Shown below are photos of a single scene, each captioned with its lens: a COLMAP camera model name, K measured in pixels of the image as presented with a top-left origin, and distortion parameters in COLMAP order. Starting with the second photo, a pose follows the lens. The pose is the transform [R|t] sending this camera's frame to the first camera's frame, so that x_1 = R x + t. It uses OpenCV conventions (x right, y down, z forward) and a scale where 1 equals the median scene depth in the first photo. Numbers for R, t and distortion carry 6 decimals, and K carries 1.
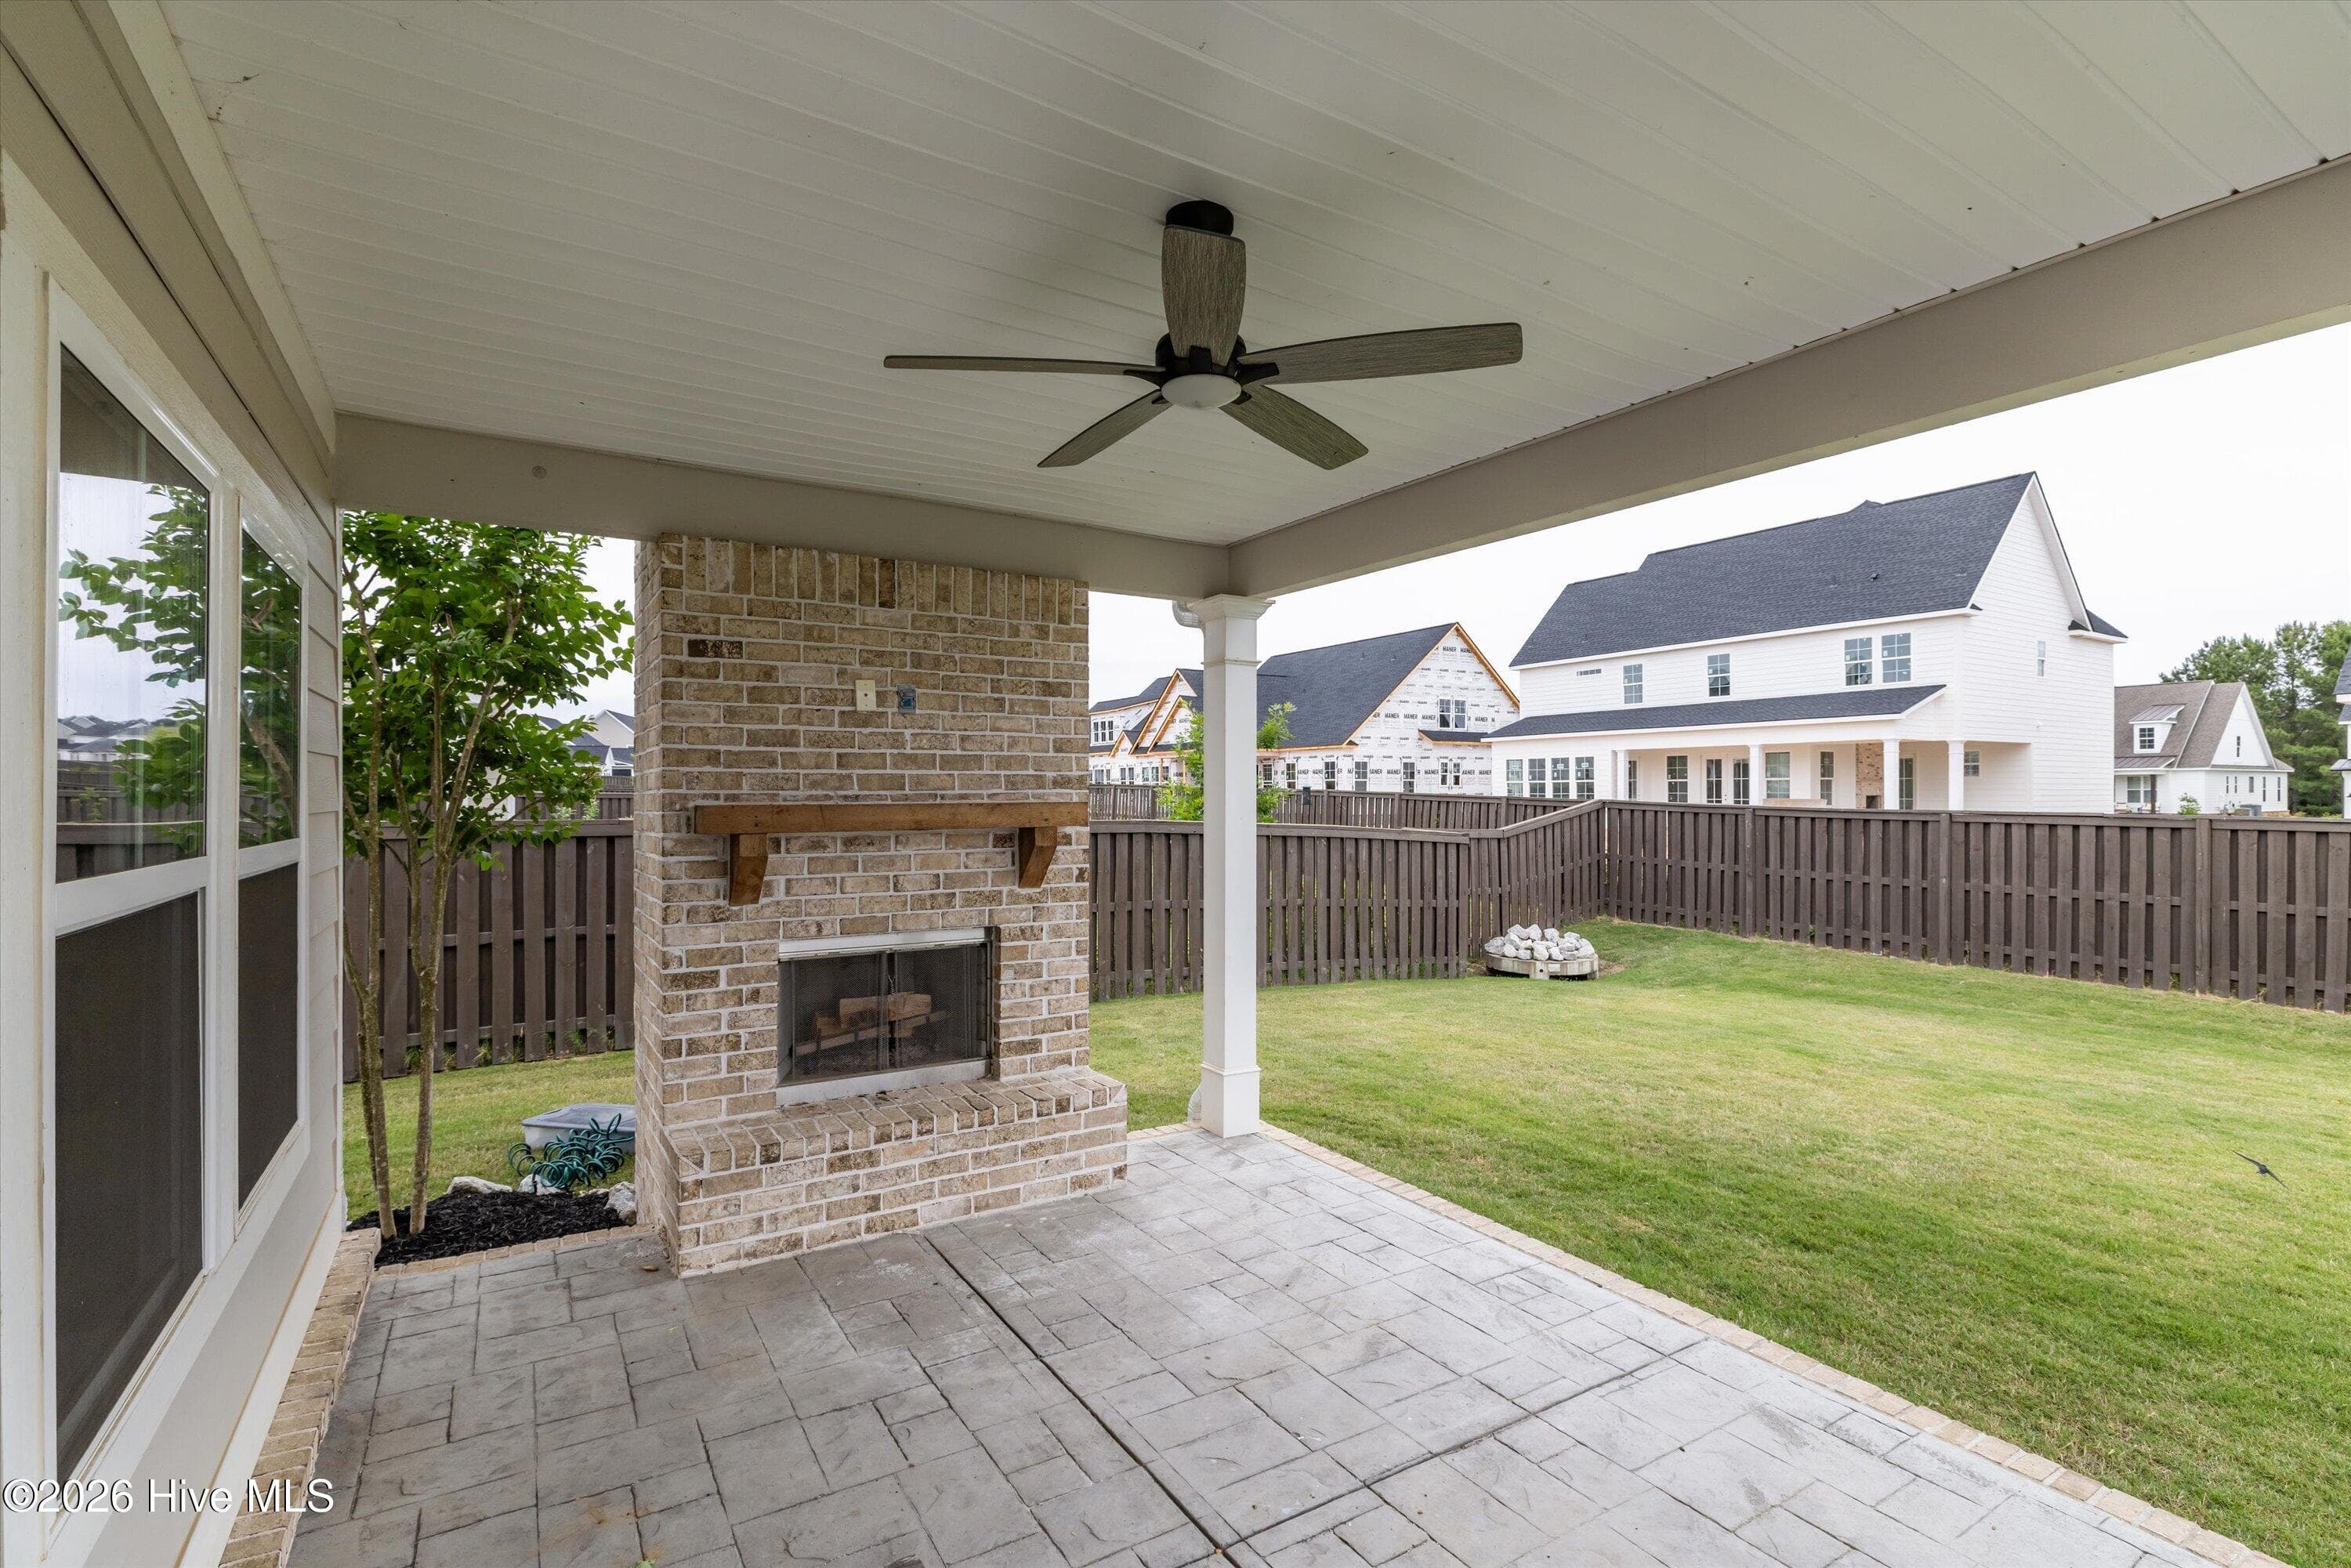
lens RADIAL K [[1069.0, 0, 1175.5], [0, 1069.0, 784.0], [0, 0, 1]] dist [-0.000418, 0.000738]
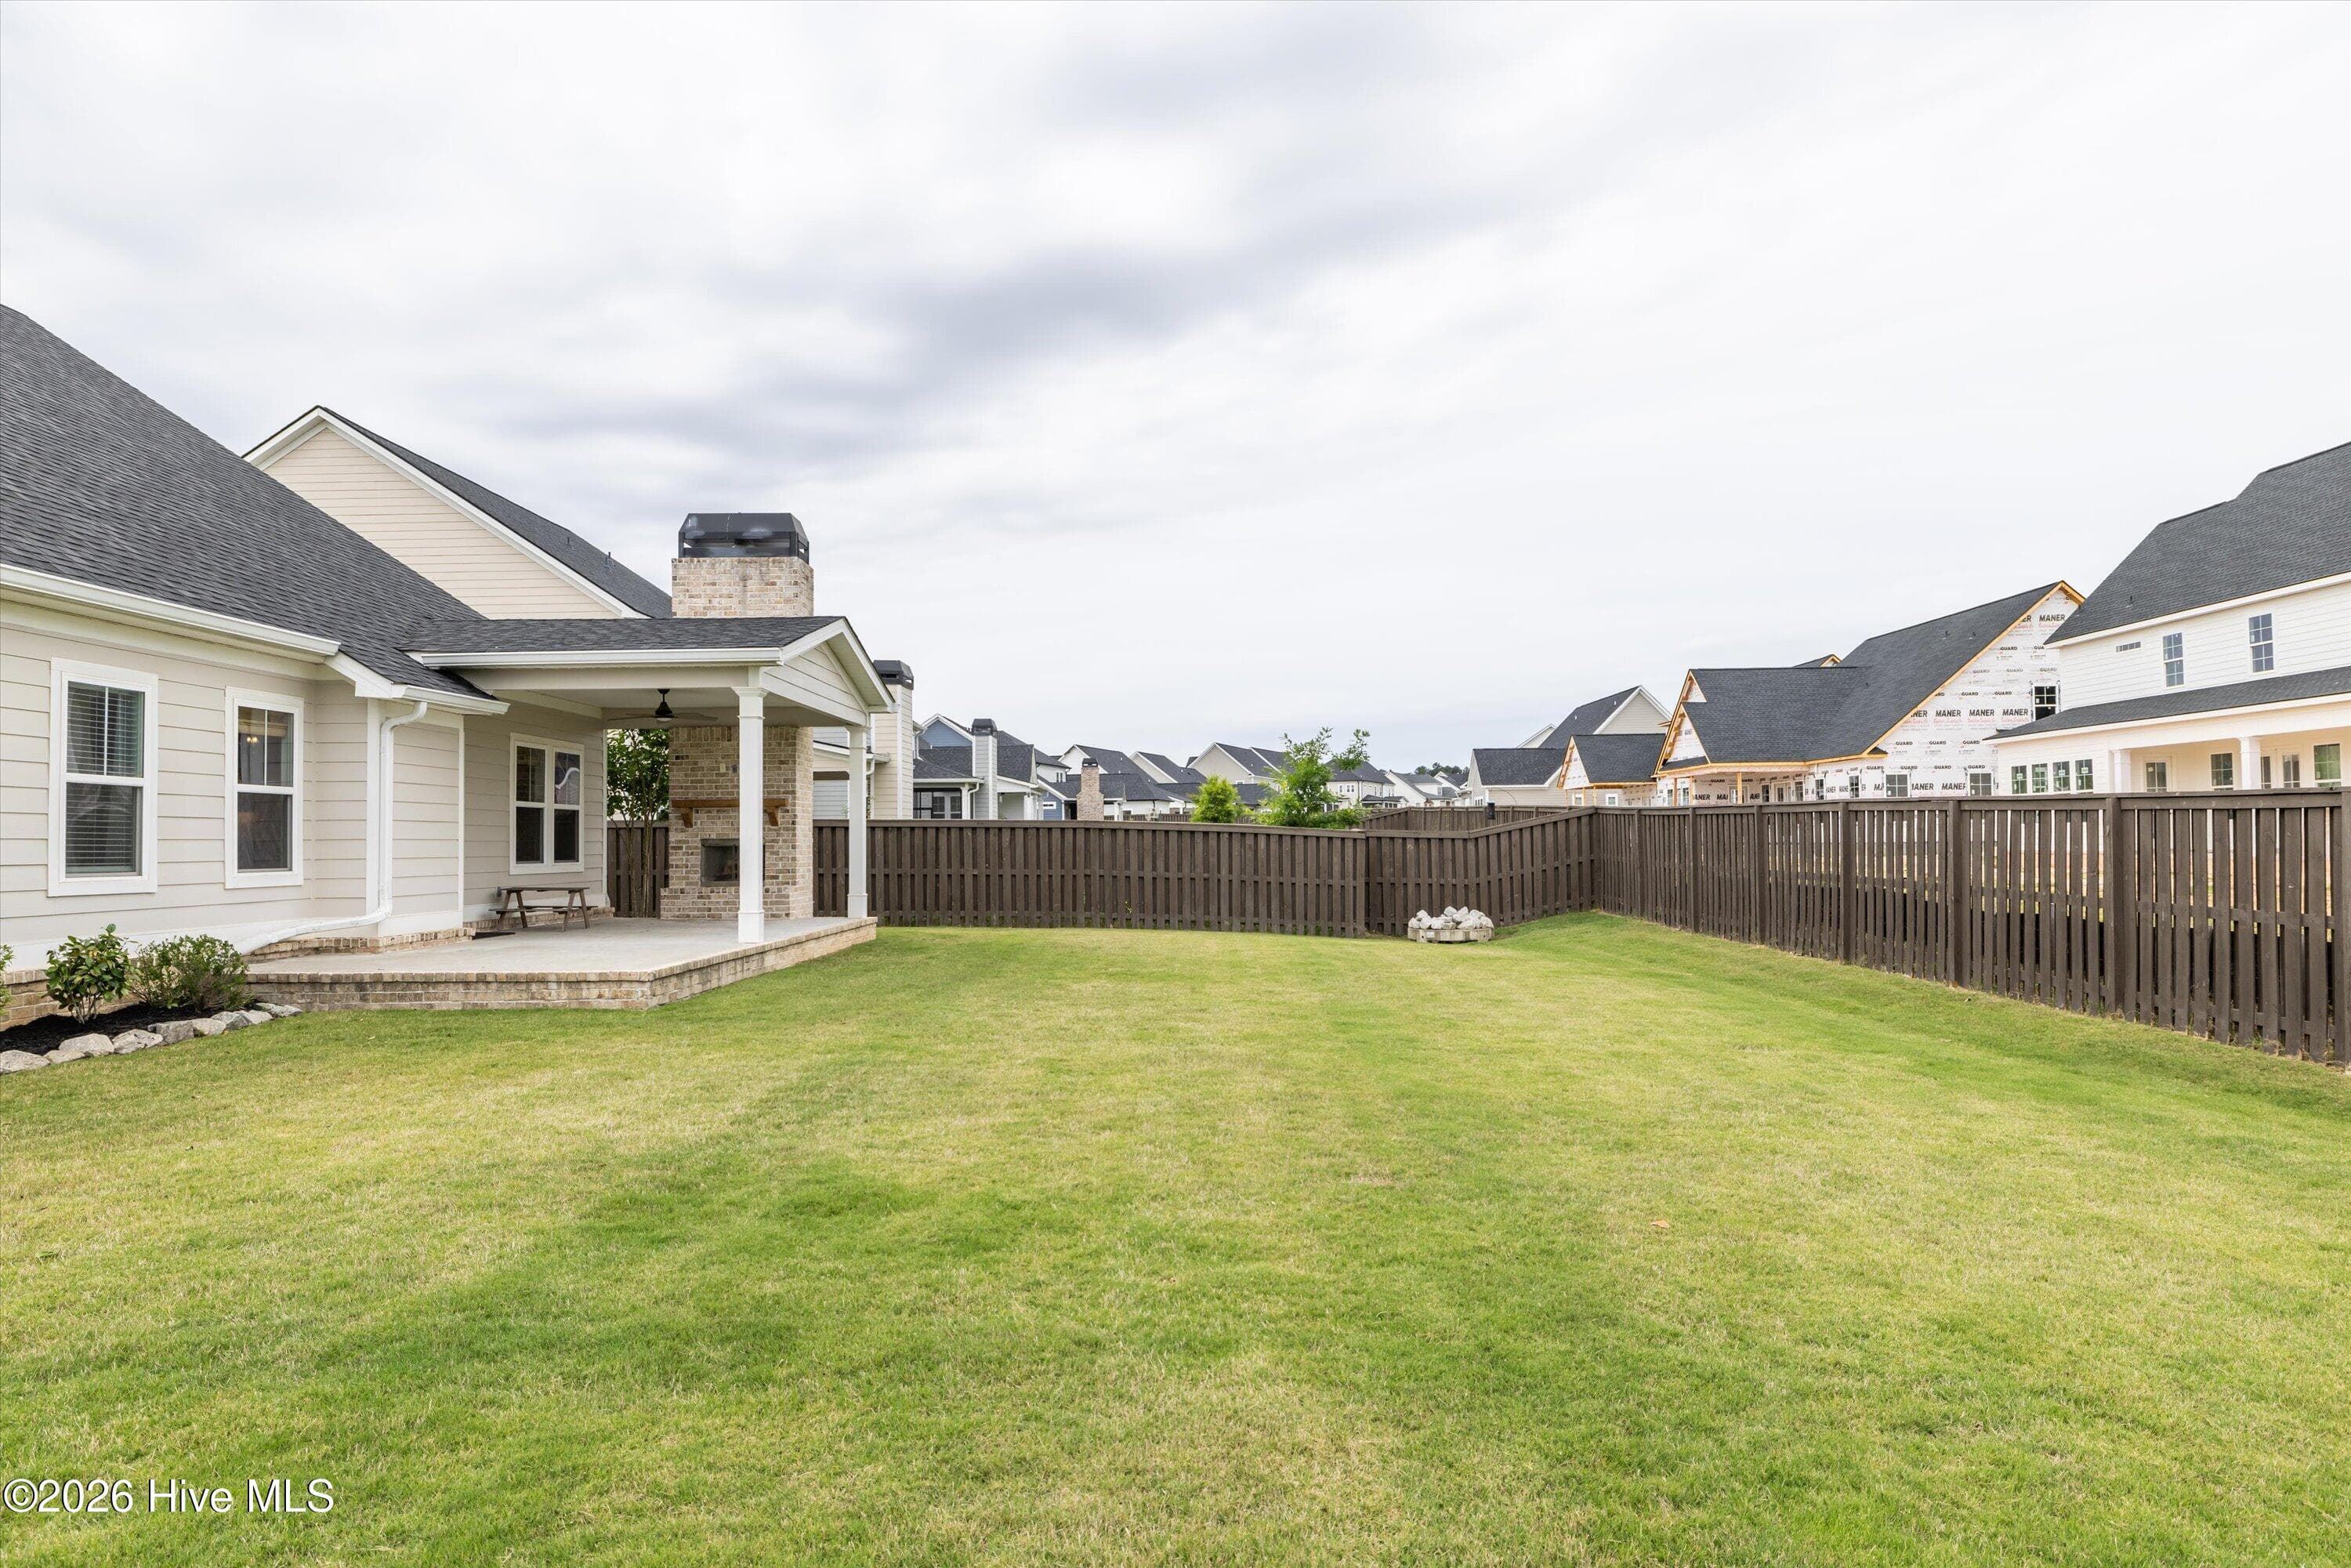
lens RADIAL K [[1468.9, 0, 1175.5], [0, 1468.9, 784.0], [0, 0, 1]] dist [0.003530, 0.001876]
pose [[0.842348, -0.029452, -0.538129, 3.340328], [0.014842, 0.999395, -0.031465, 0.133036], [0.538730, 0.018518, 0.842275, -2.096861]]
